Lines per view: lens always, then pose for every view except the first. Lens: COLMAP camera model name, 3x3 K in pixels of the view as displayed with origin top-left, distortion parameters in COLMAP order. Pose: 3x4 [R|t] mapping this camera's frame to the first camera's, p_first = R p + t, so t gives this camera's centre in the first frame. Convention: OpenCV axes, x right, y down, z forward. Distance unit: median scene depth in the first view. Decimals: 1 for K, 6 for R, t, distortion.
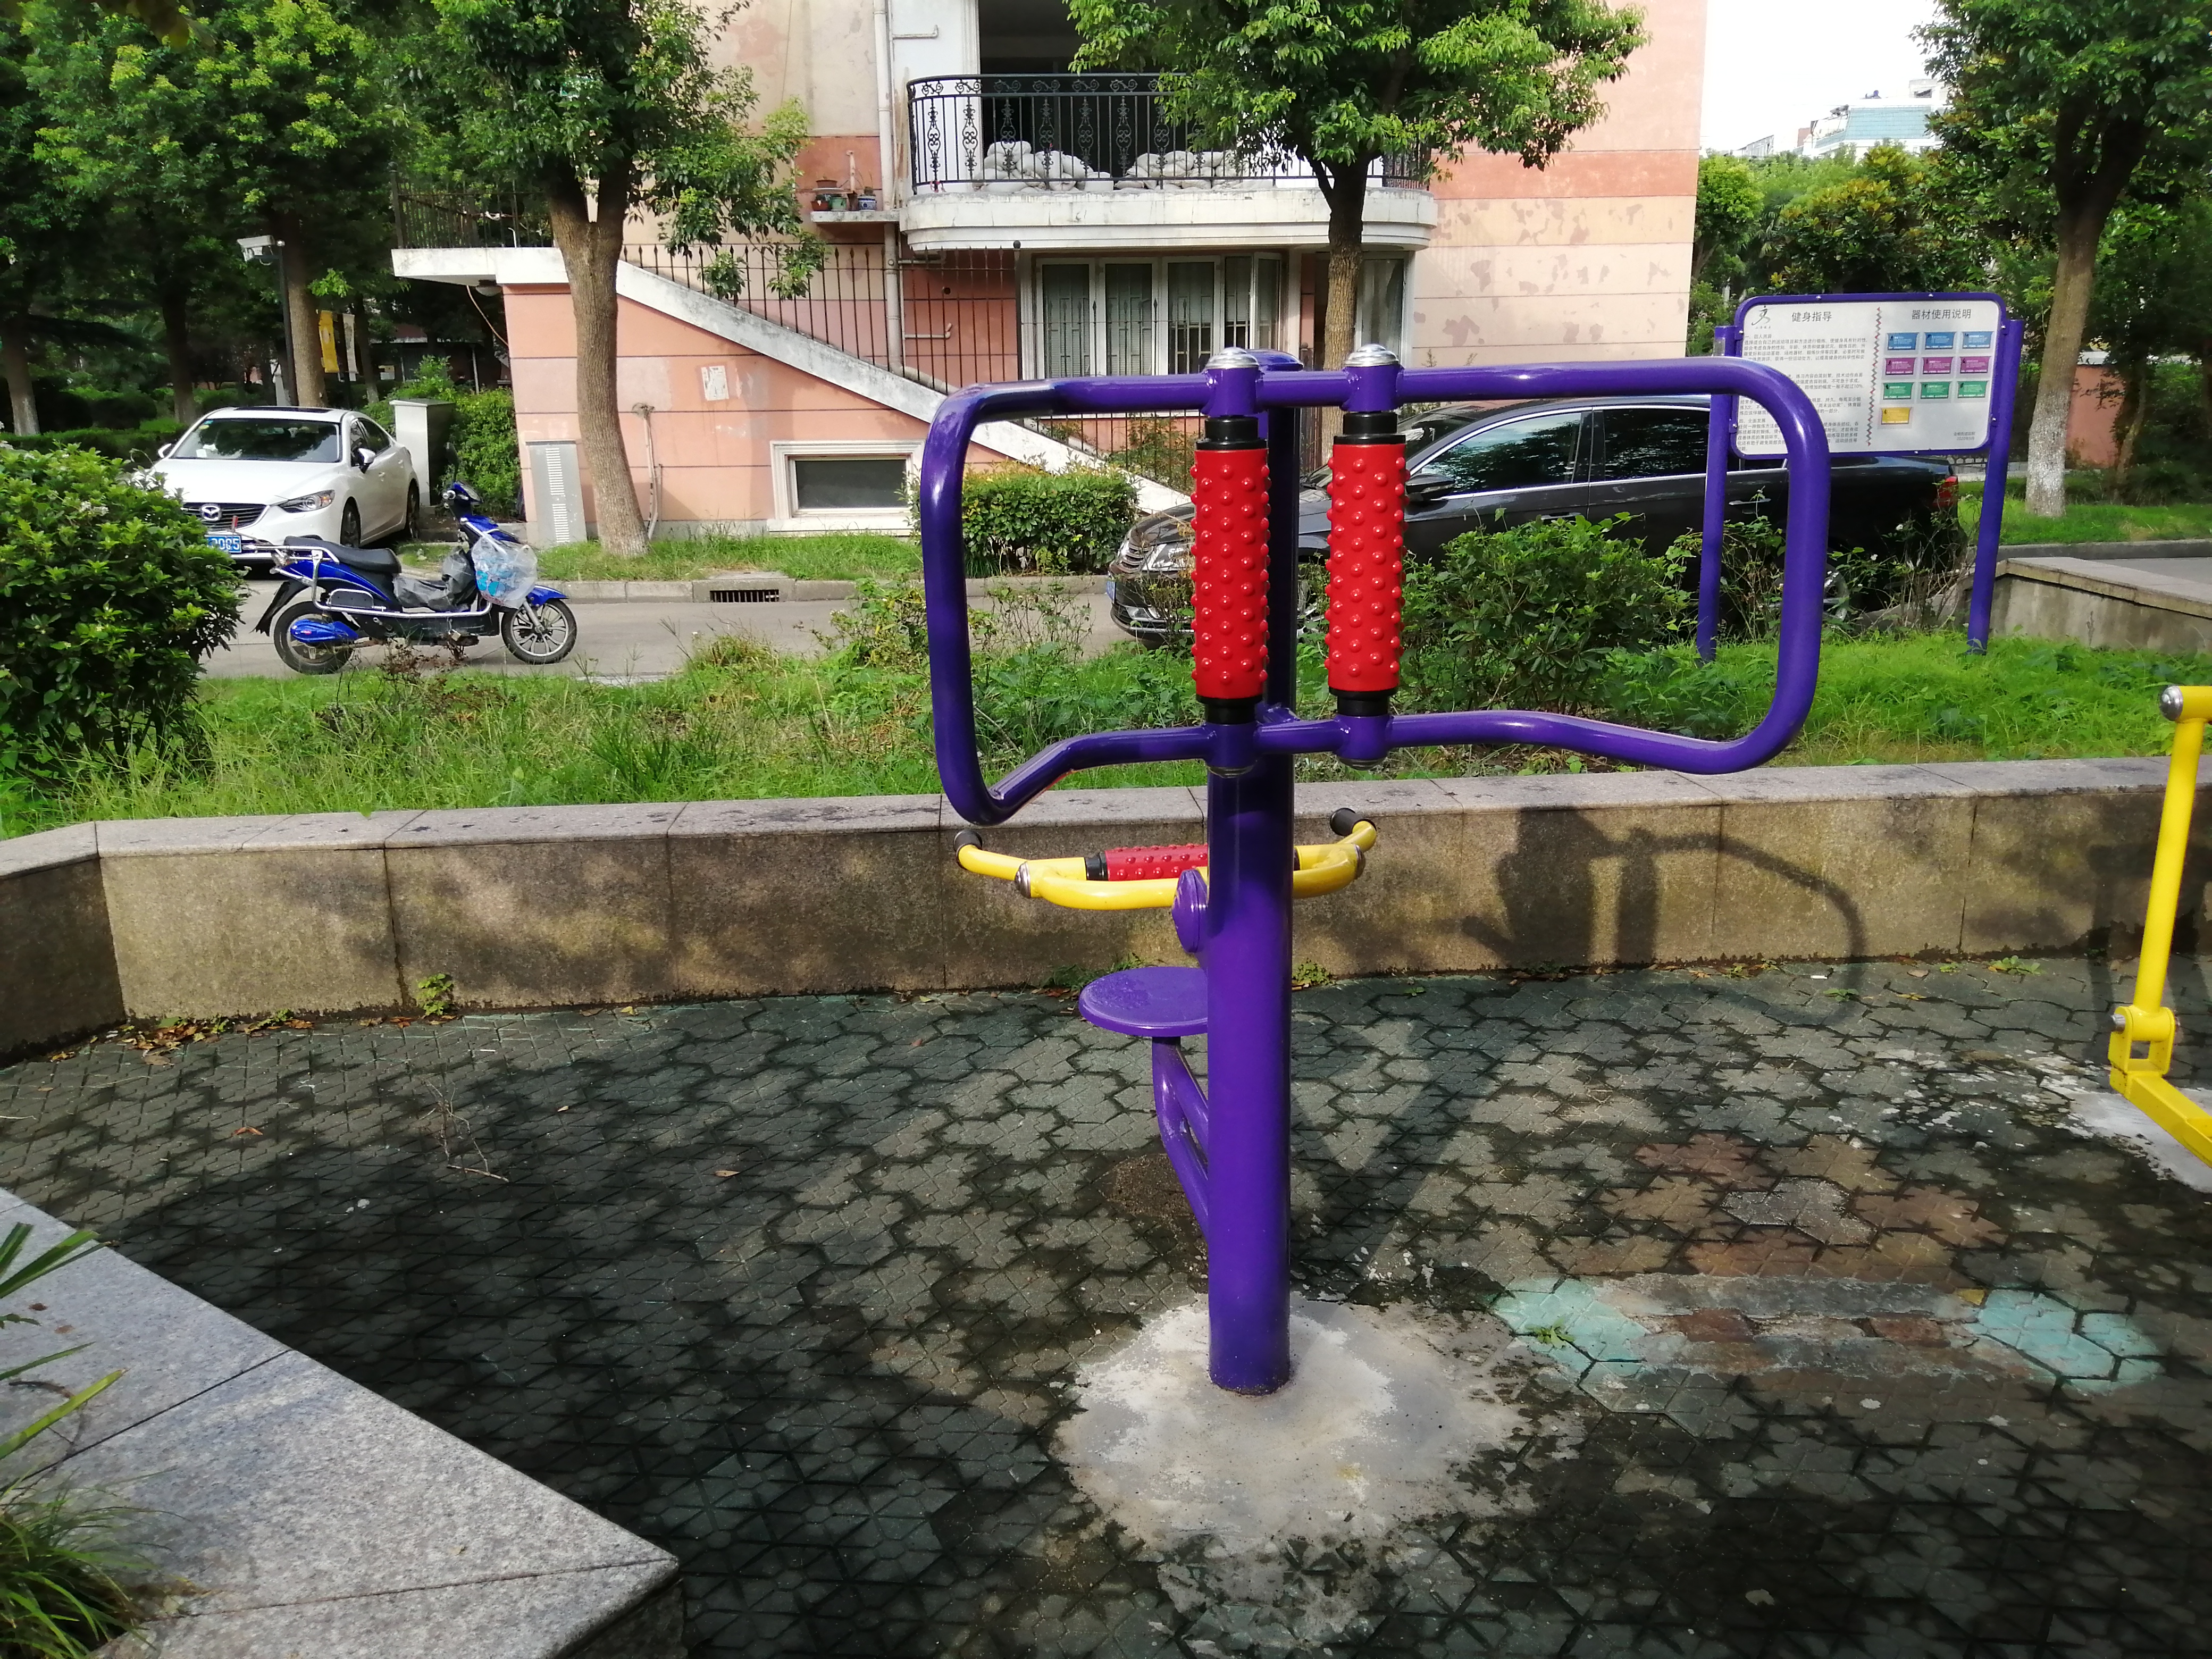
lens RADIAL K [[1750.6, 0, 1106.0], [0, 1750.6, 829.5], [0, 0, 1]] dist [0.079093, -0.152389]
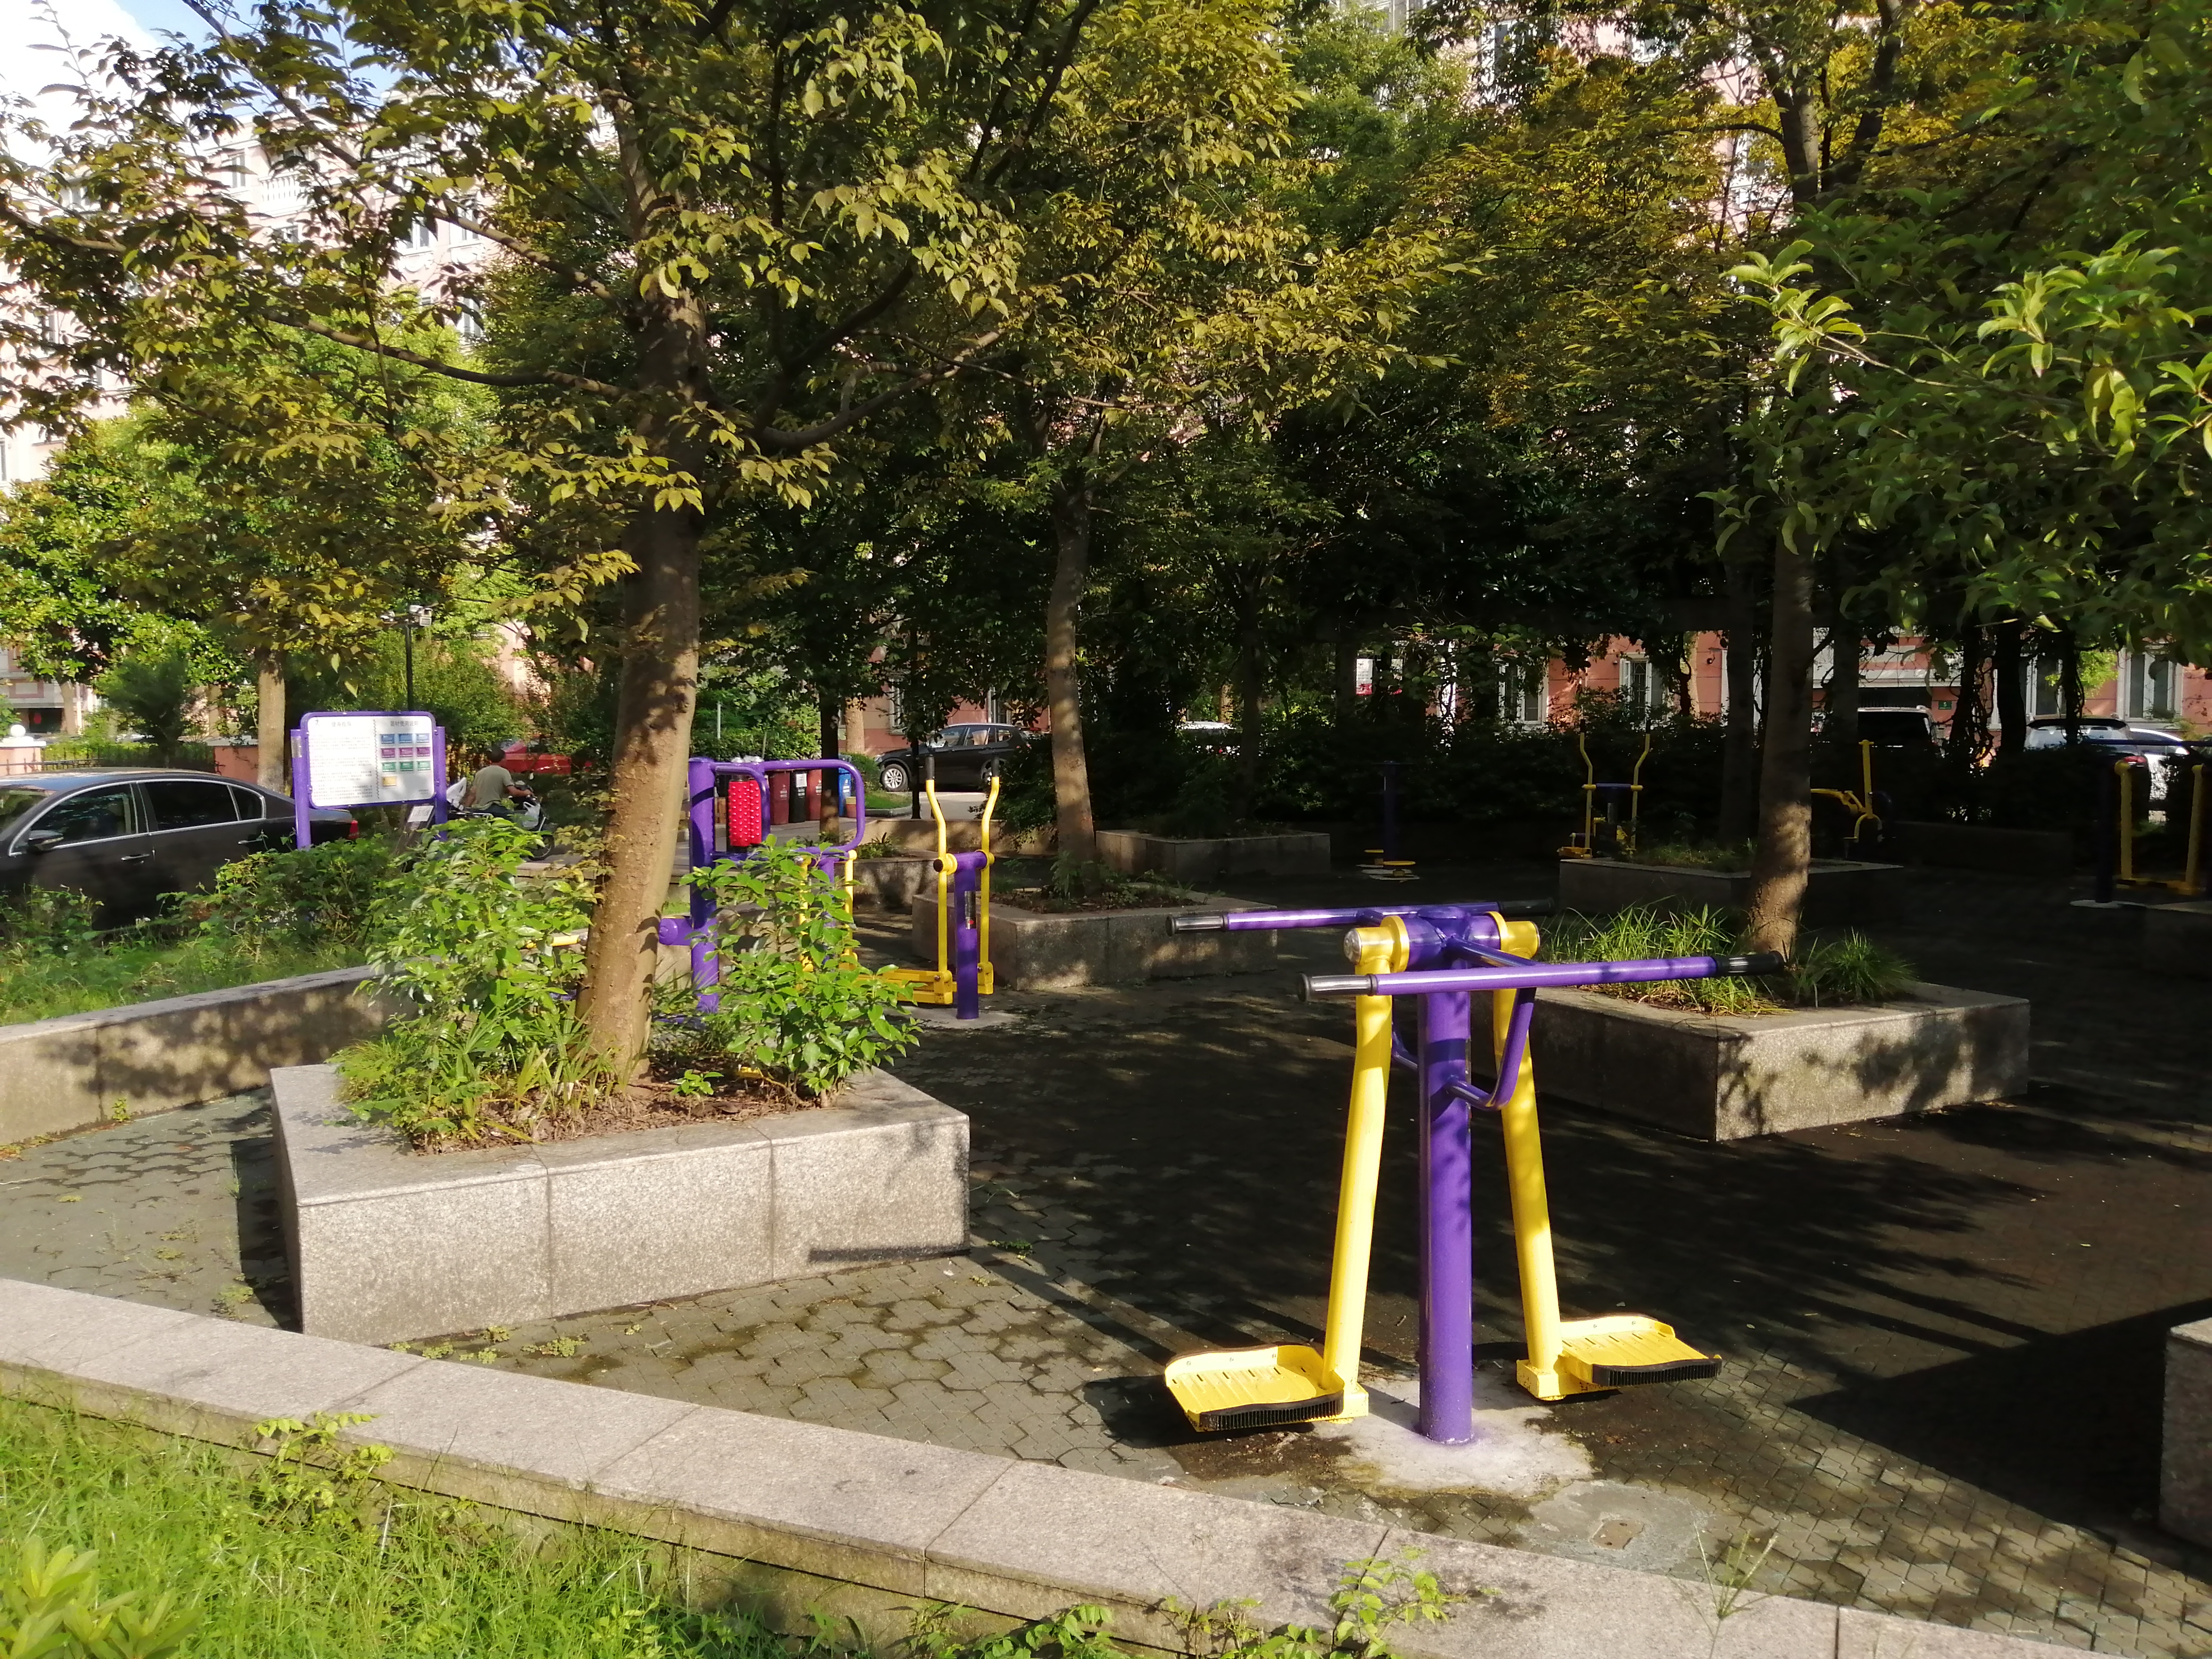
lens RADIAL K [[1750.6, 0, 1106.0], [0, 1750.6, 829.5], [0, 0, 1]] dist [0.079093, -0.152389]
pose [[0.476570, -0.053103, 0.877532, -0.367842], [0.233262, 0.970035, -0.067980, 0.043746], [-0.847626, 0.237092, 0.474676, -0.190260]]
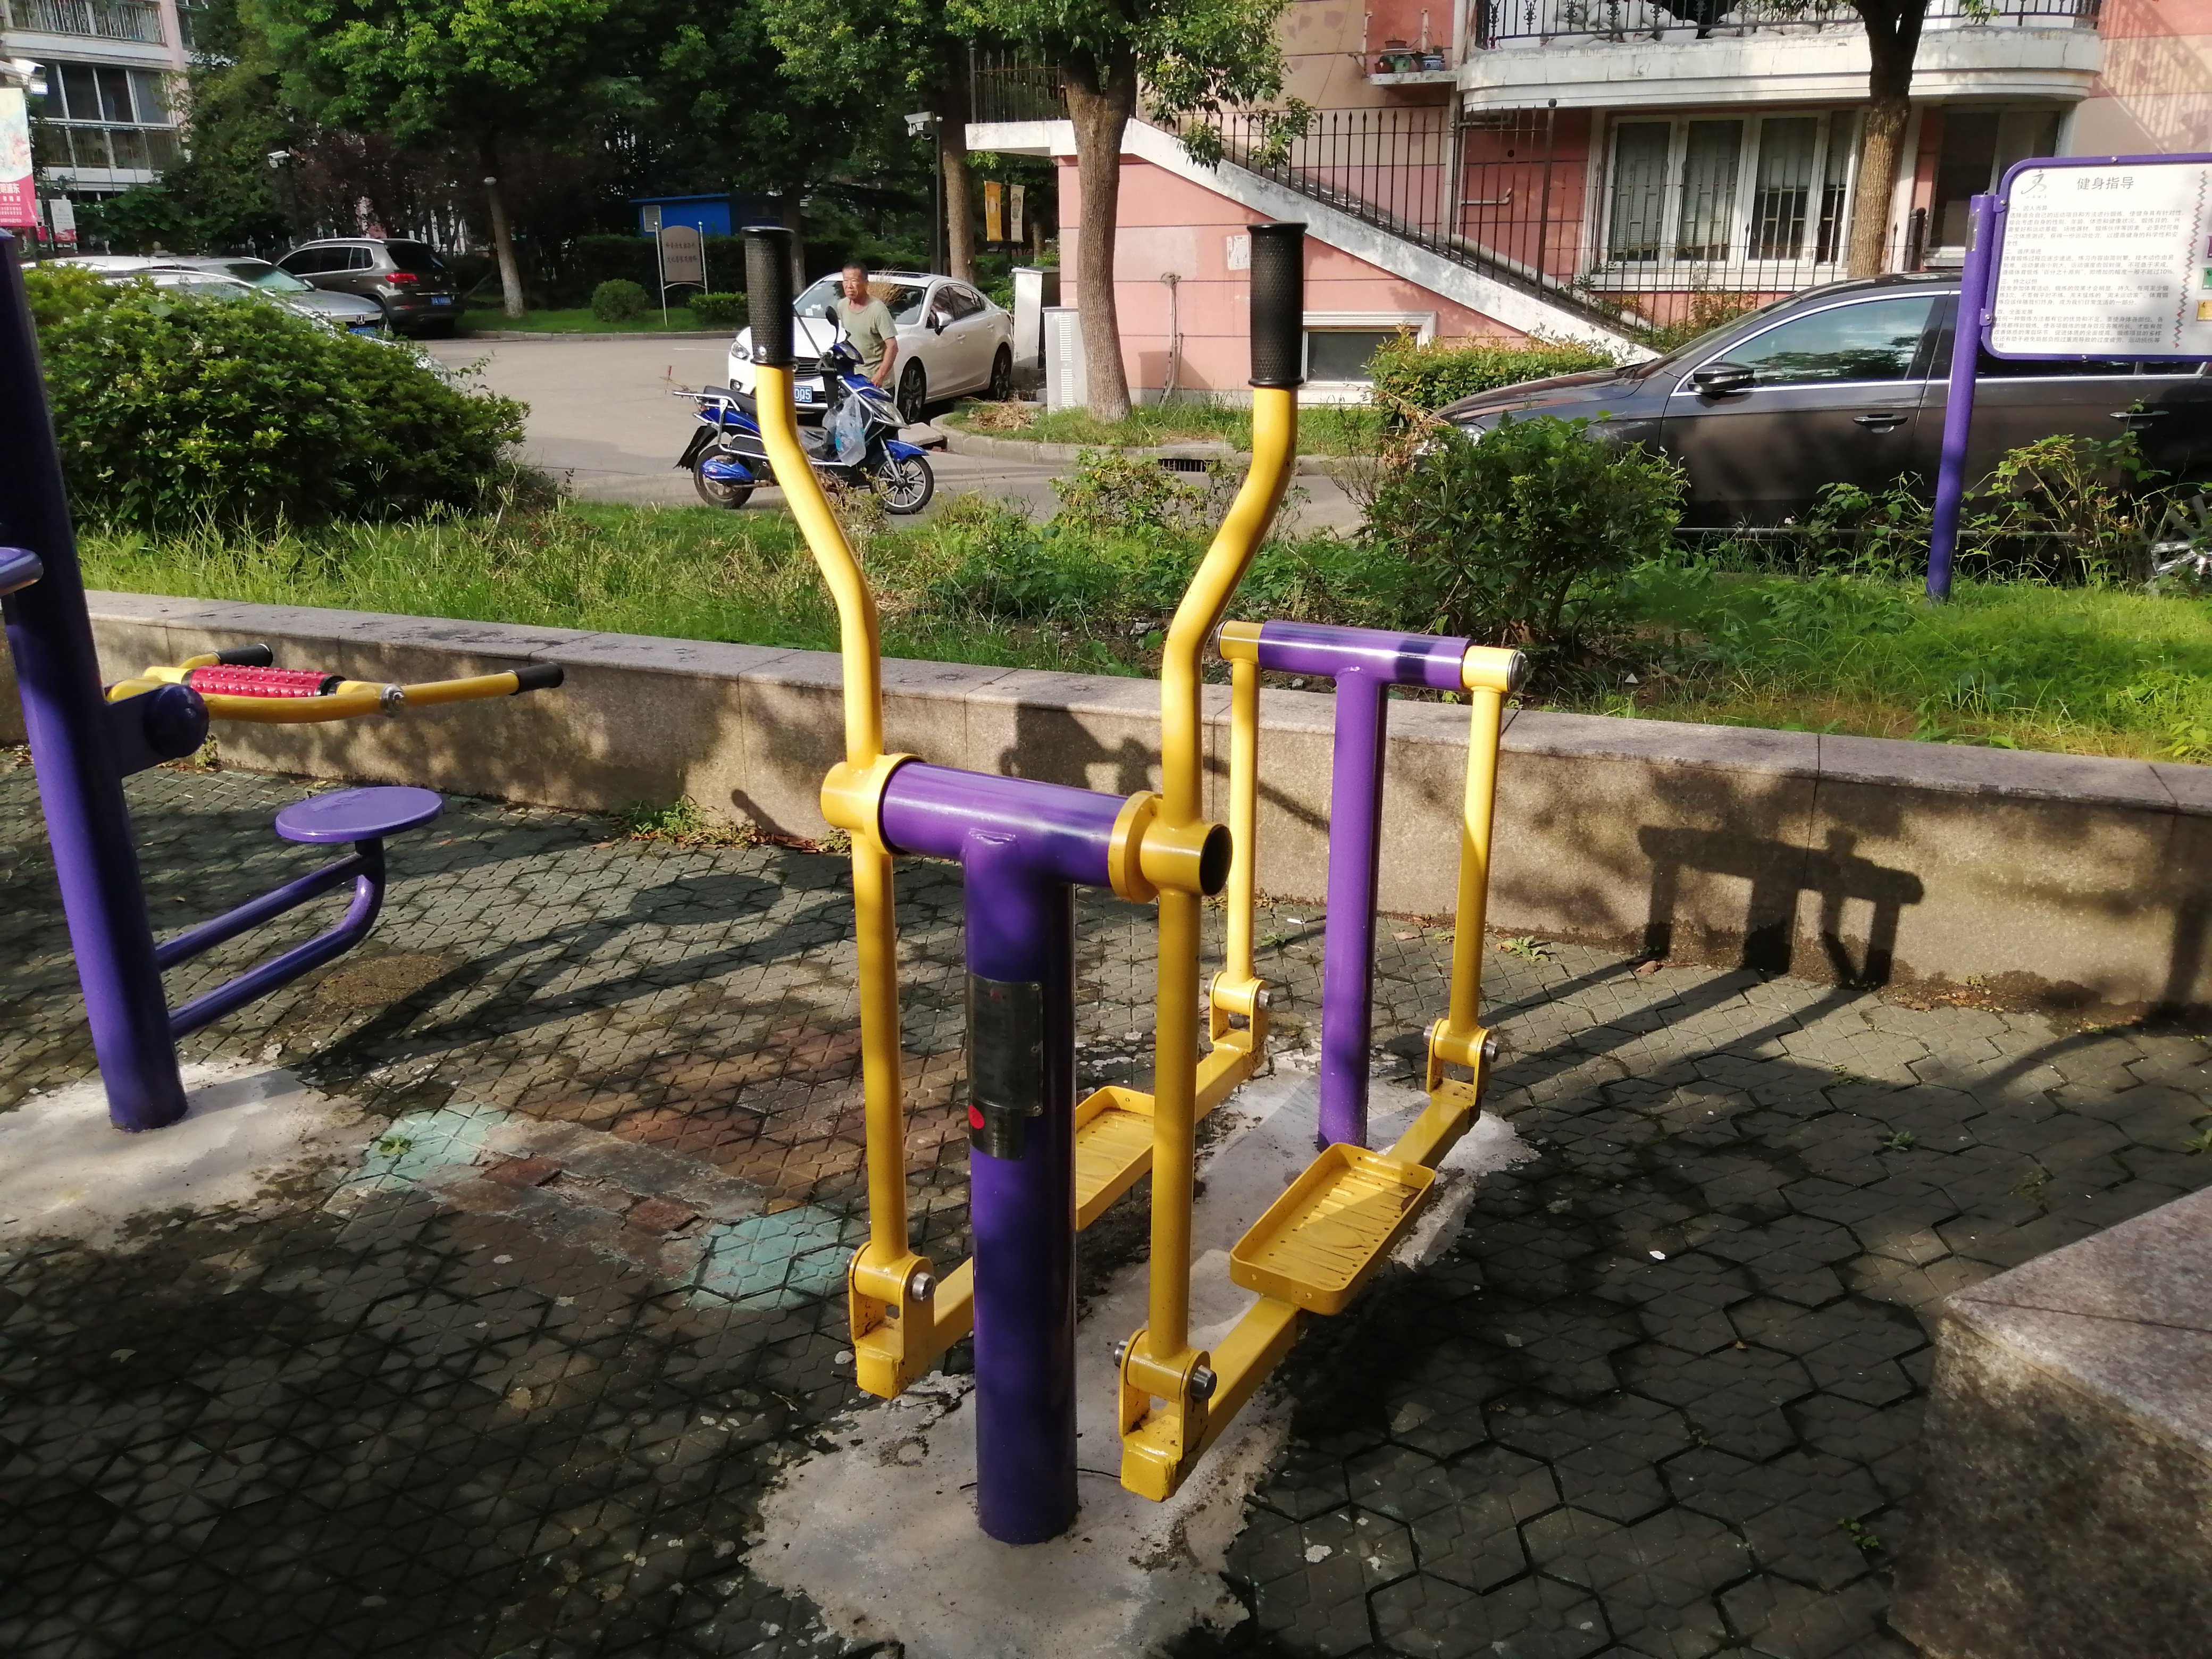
lens RADIAL K [[1750.6, 0, 1106.0], [0, 1750.6, 829.5], [0, 0, 1]] dist [0.079093, -0.152389]
pose [[0.903896, 0.141610, -0.403631, 0.188882], [-0.113567, 0.989194, 0.092725, -0.010620], [0.412400, -0.037975, 0.910211, 0.033750]]
